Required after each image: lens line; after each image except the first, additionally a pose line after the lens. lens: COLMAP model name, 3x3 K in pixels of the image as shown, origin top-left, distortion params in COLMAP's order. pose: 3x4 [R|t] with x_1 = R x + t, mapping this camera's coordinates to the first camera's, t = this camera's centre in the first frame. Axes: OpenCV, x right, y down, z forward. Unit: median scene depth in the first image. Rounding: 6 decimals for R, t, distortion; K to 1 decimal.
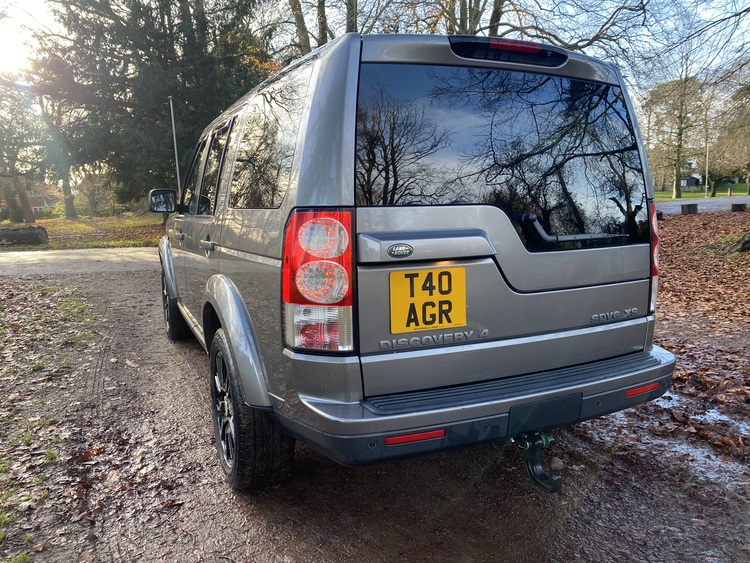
lens RADIAL K [[637.3, 0, 375.0], [0, 637.3, 281.5], [0, 0, 1]] dist [-0.001173, 0.001890]
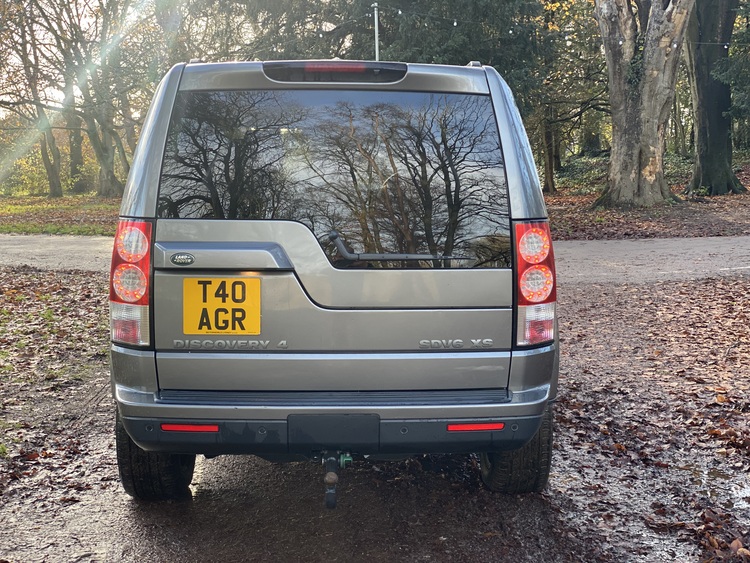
lens RADIAL K [[1145.7, 0, 375.0], [0, 1145.7, 281.5], [0, 0, 1]] dist [0.027285, 0.052300]
pose [[0.926545, 0.061187, -0.371175, 1.041036], [-0.074344, 0.997007, -0.021228, 0.008651], [0.368766, 0.047263, 0.928320, -0.705535]]
